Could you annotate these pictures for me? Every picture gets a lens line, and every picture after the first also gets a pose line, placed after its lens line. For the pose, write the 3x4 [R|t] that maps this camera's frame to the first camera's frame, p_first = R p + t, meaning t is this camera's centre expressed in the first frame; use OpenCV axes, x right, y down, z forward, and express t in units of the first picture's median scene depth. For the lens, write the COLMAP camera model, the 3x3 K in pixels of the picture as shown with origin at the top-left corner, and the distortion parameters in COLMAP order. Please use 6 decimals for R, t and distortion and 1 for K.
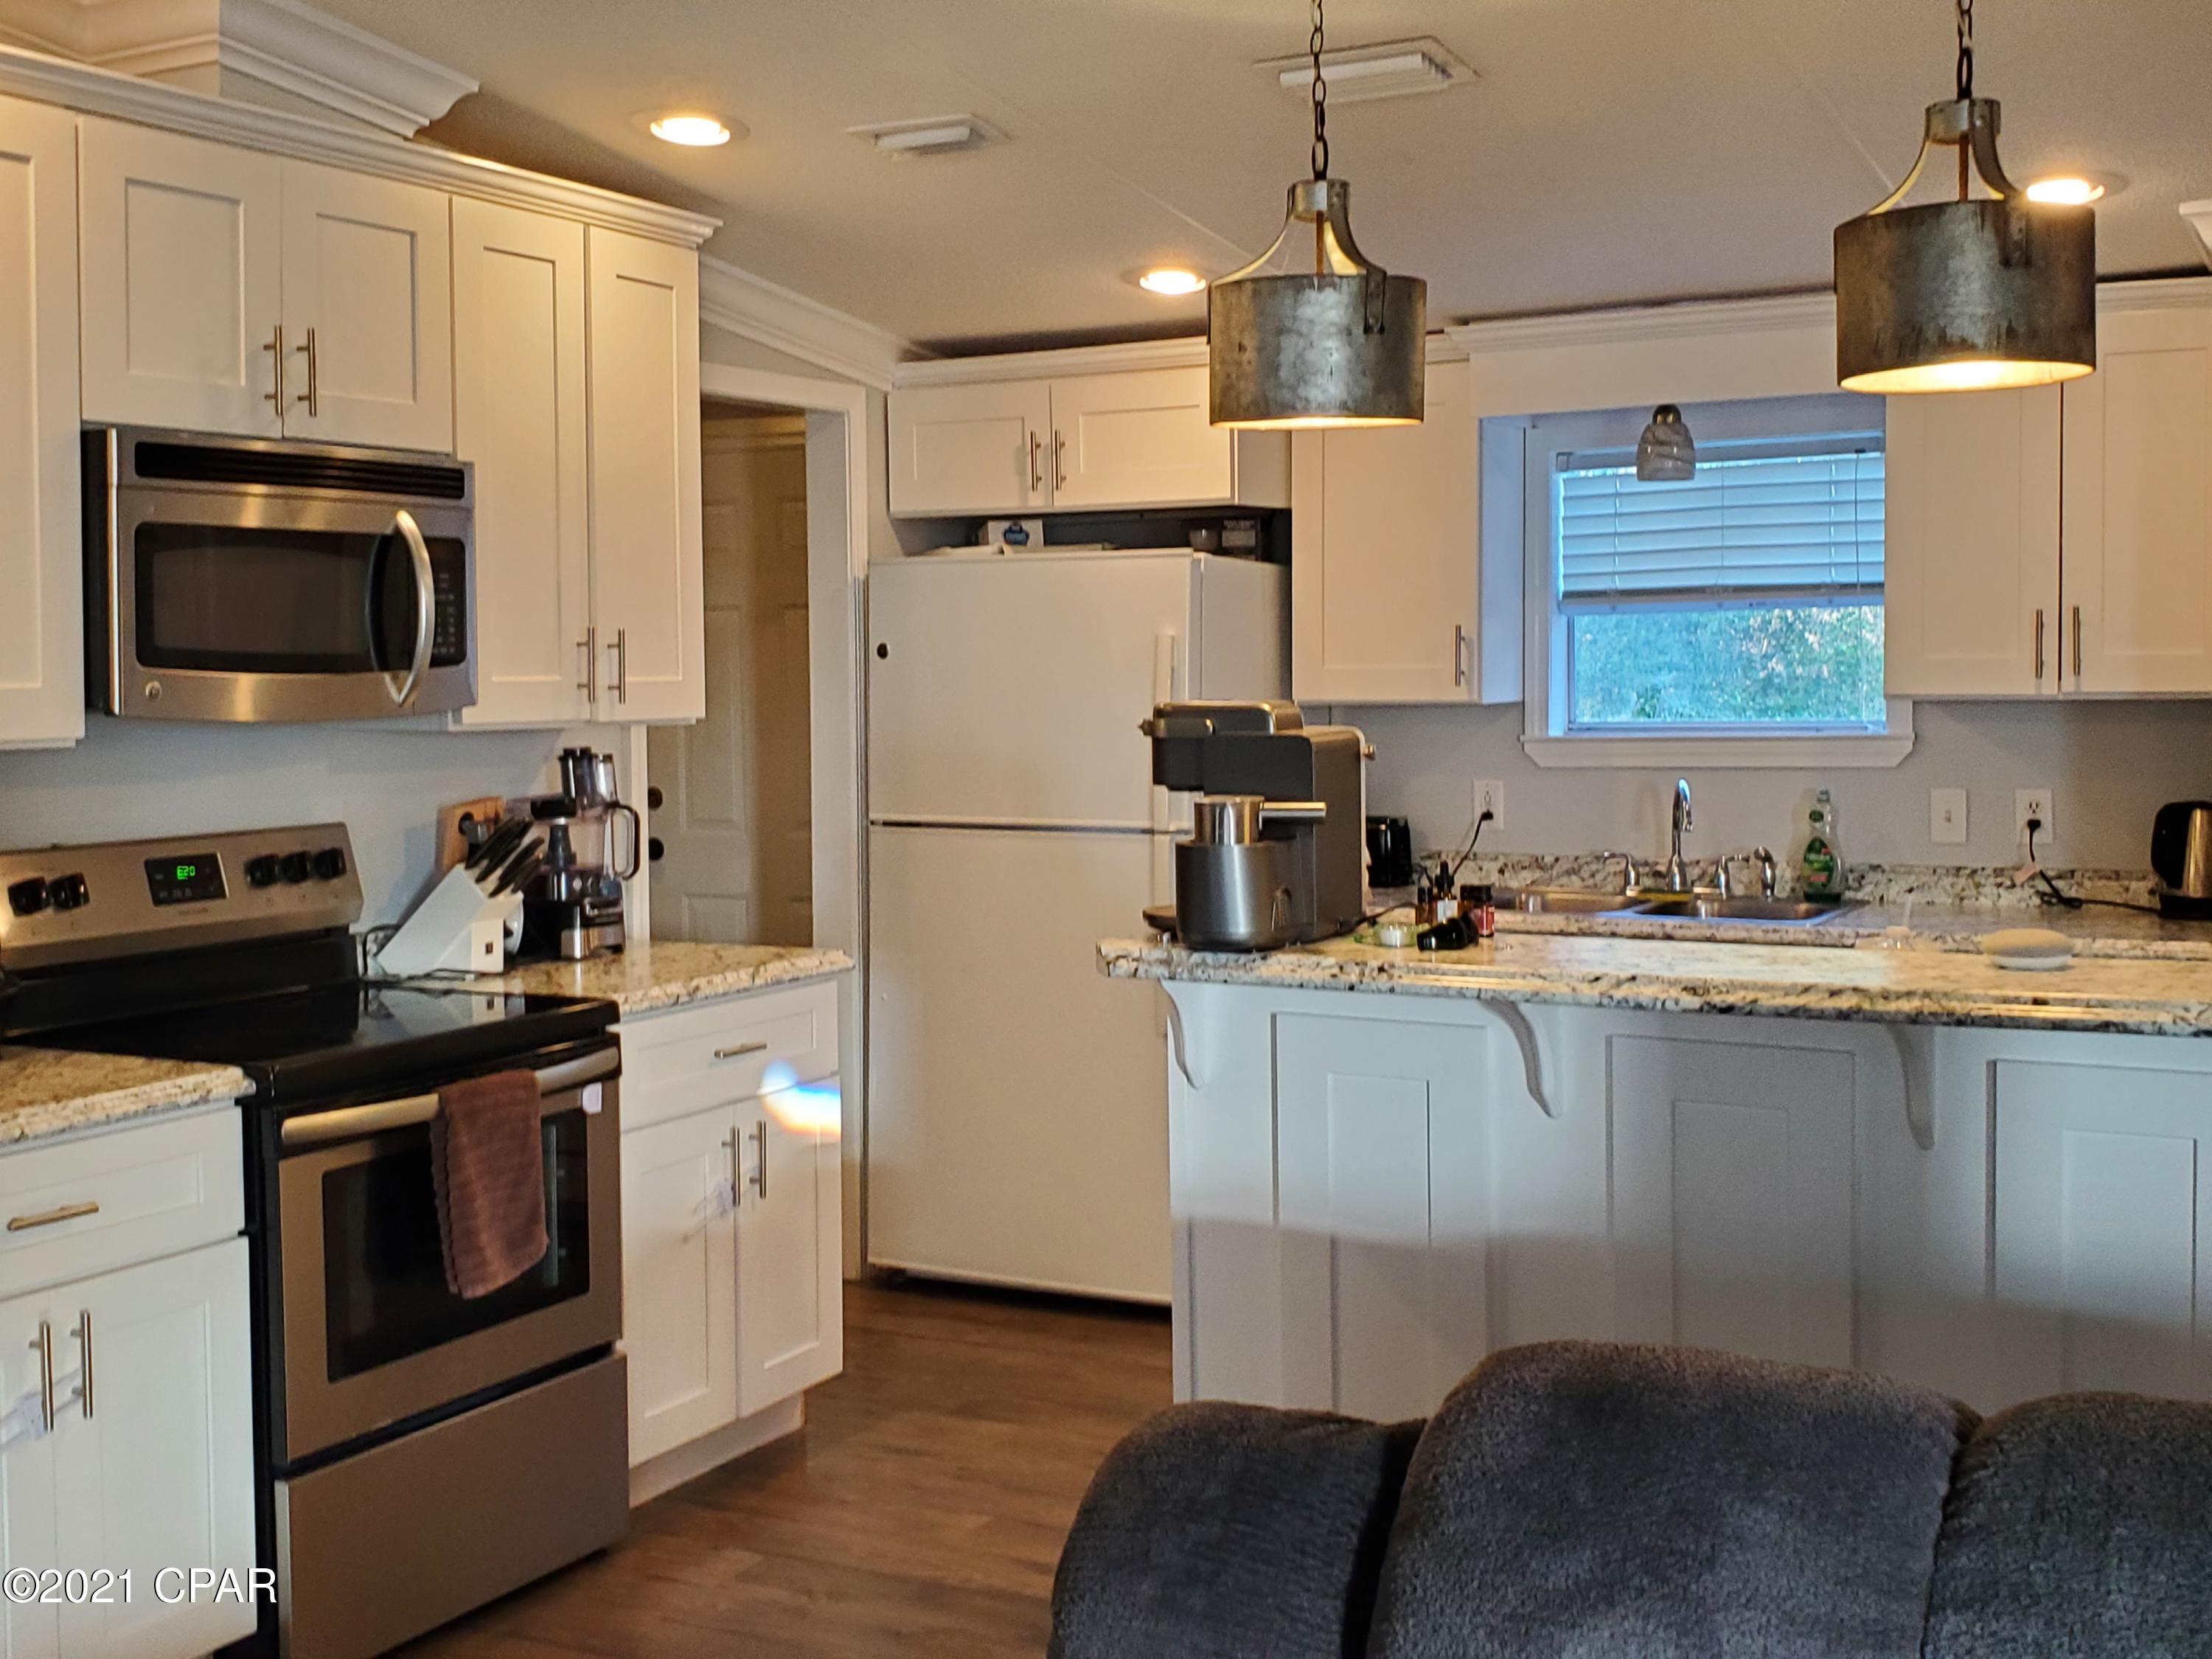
lens RADIAL K [[2488.1, 0, 1106.0], [0, 2488.1, 829.5], [0, 0, 1]] dist [0.250192, -0.745144]
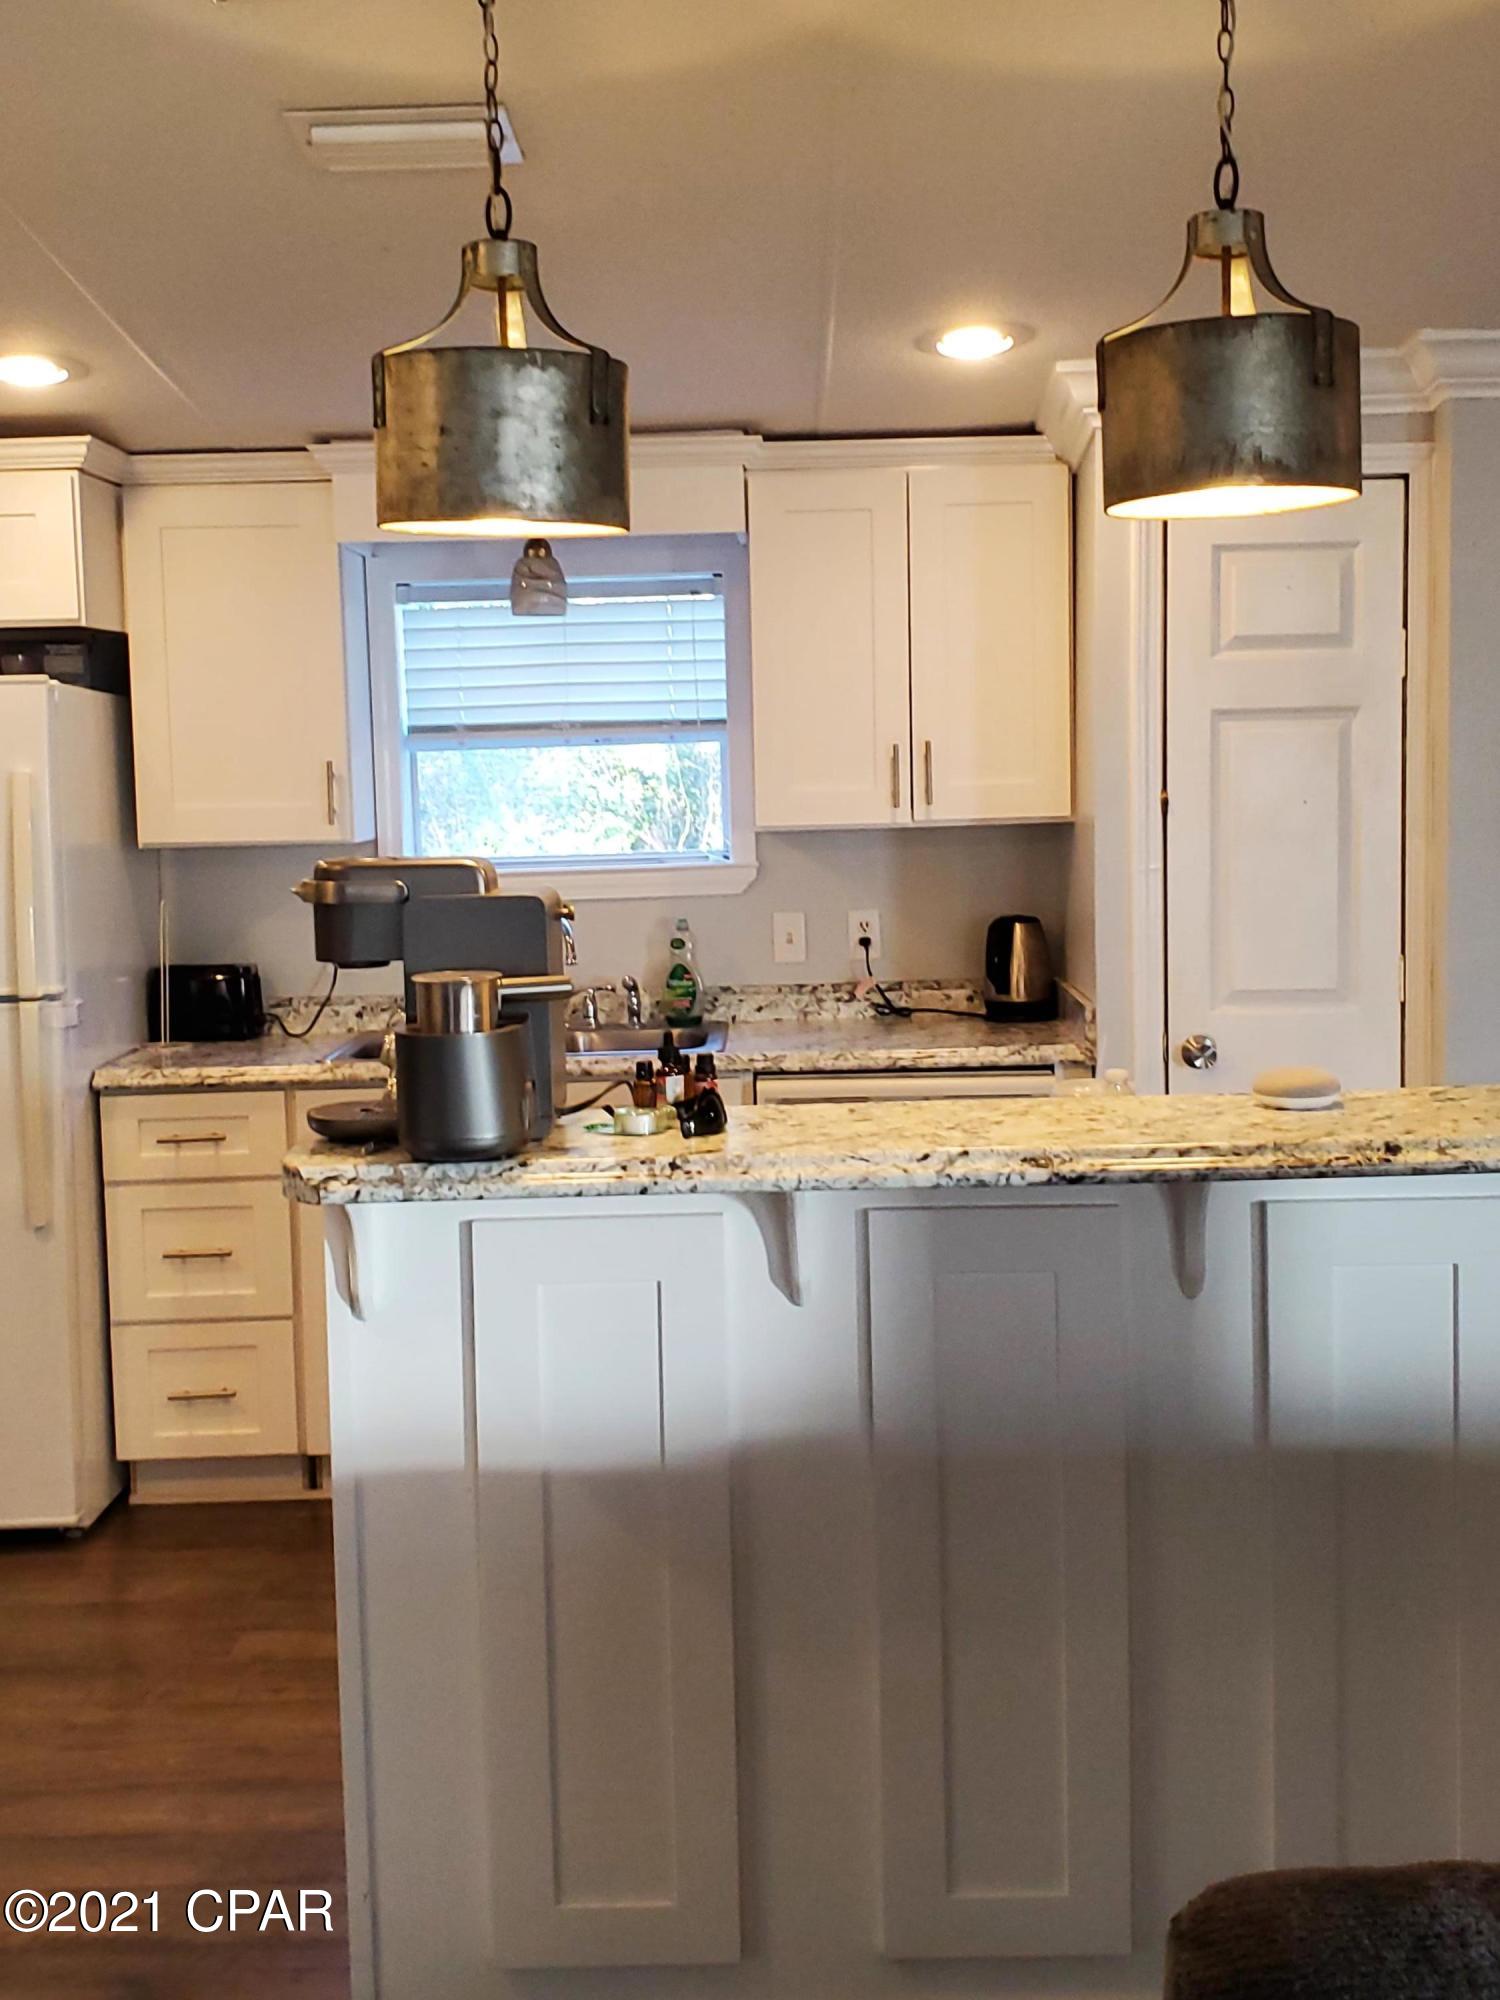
lens RADIAL K [[2249.6, 0, 756.2], [0, 2249.6, 964.2], [0, 0, 1]] dist [0.250192, -0.745144]
pose [[0.884249, -0.054113, 0.463870, -0.161347], [0.049297, 0.998530, 0.022512, -0.021594], [-0.464406, 0.002961, 0.885617, 0.217290]]
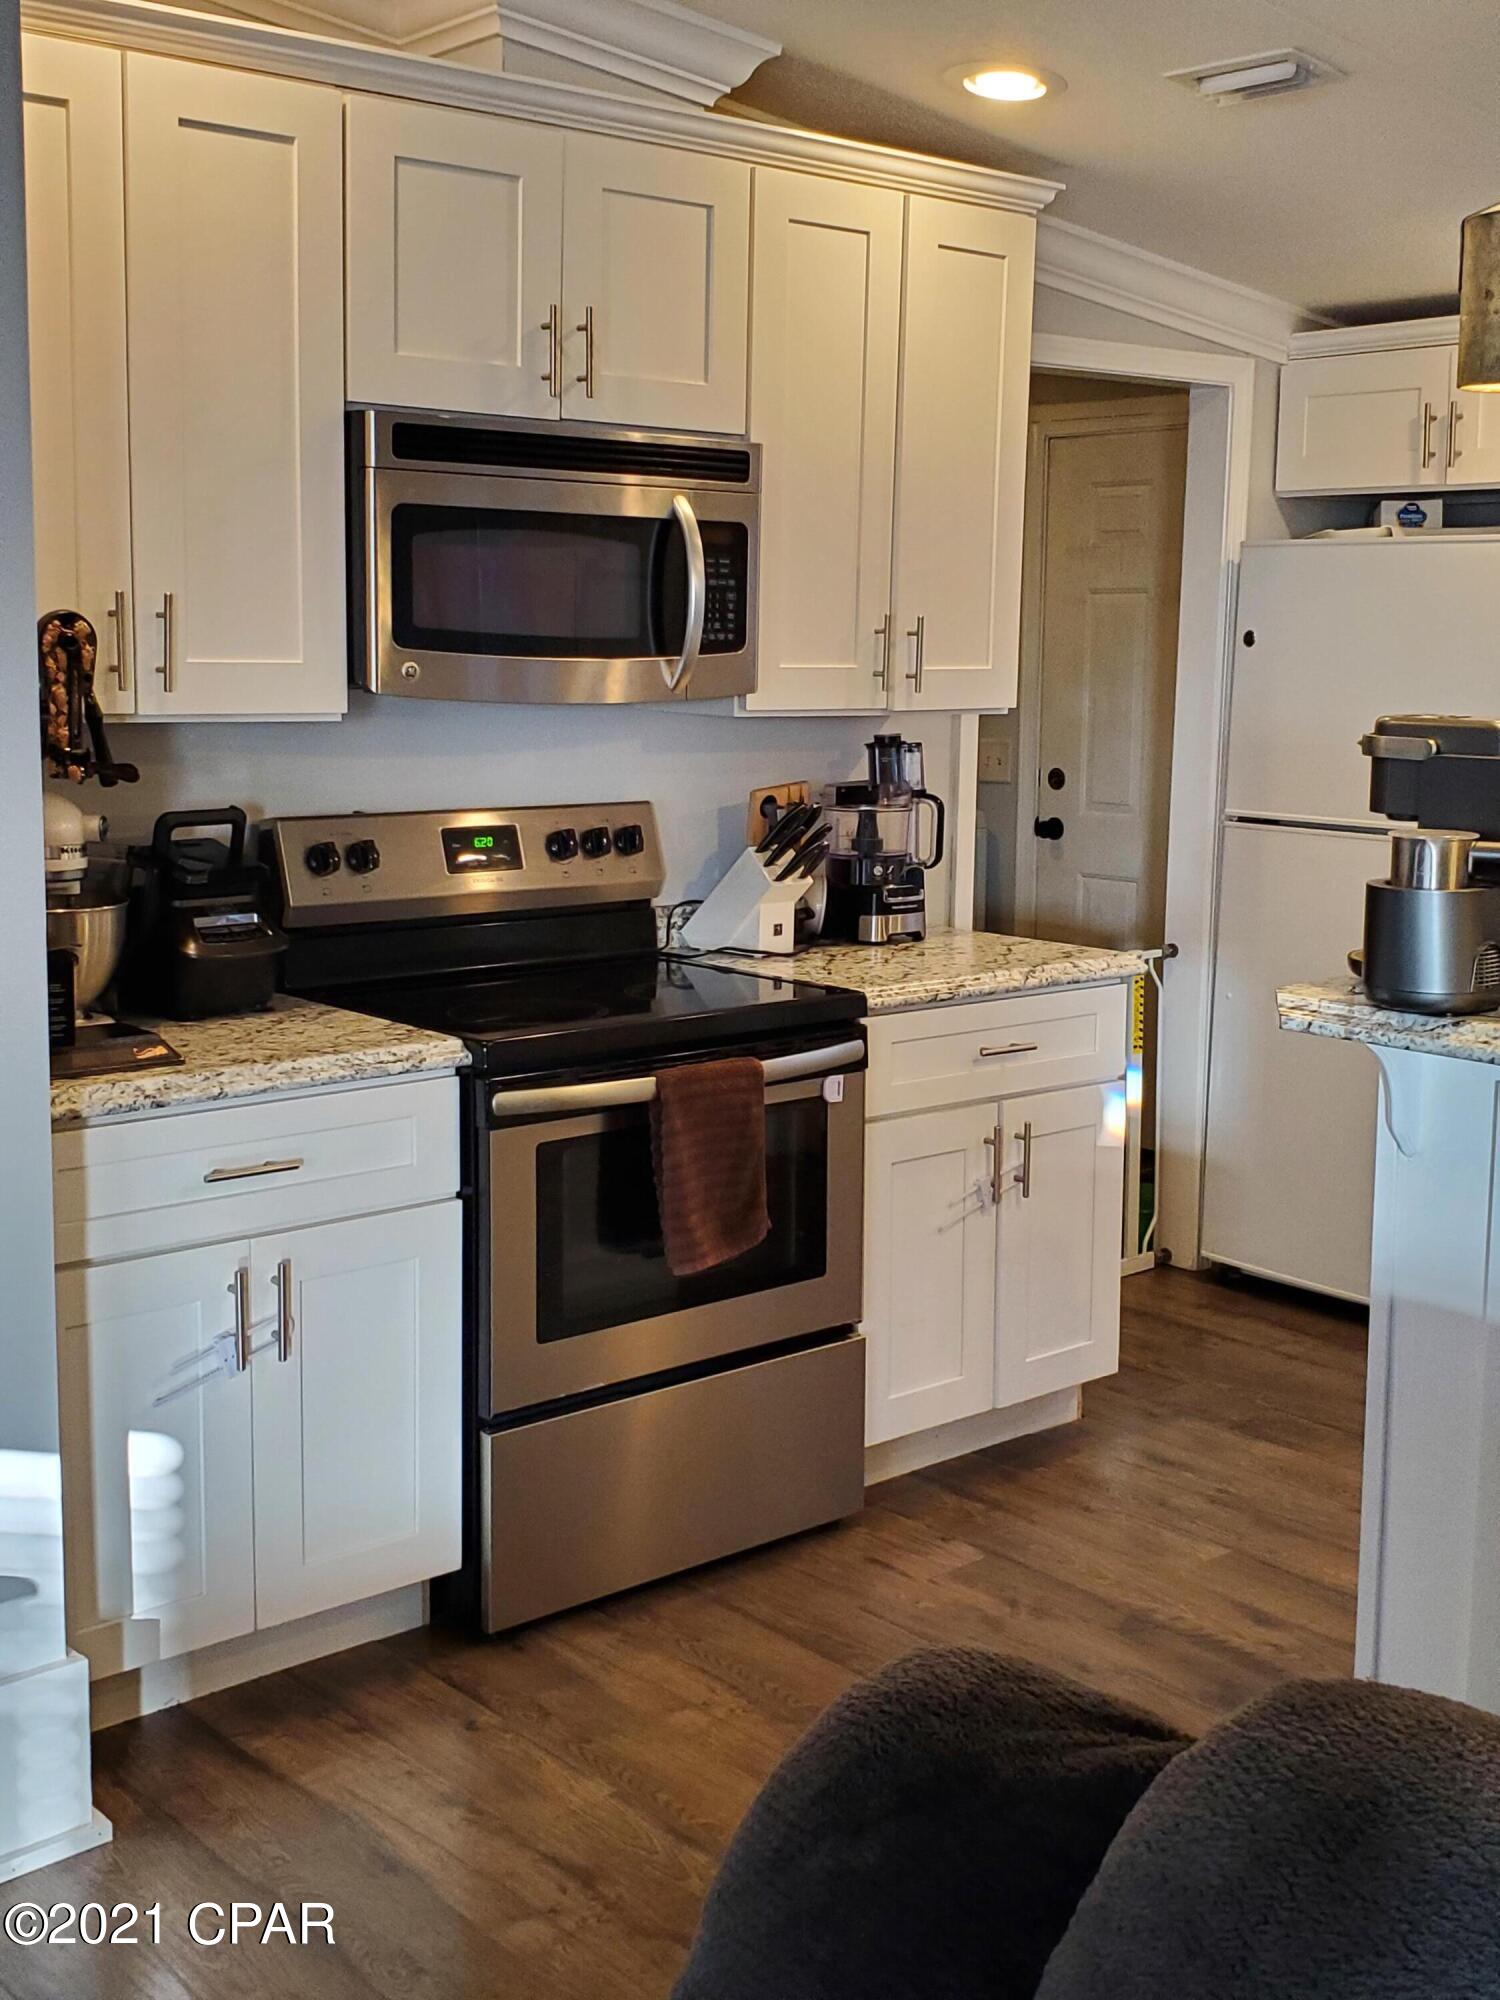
lens RADIAL K [[2275.9, 0, 825.0], [0, 2275.9, 997.4], [0, 0, 1]] dist [0.261040, -0.834782]
pose [[0.938725, 0.078200, -0.335679, 0.093670], [-0.047932, 0.994077, 0.097542, -0.018151], [0.341318, -0.075475, 0.936913, 0.139442]]
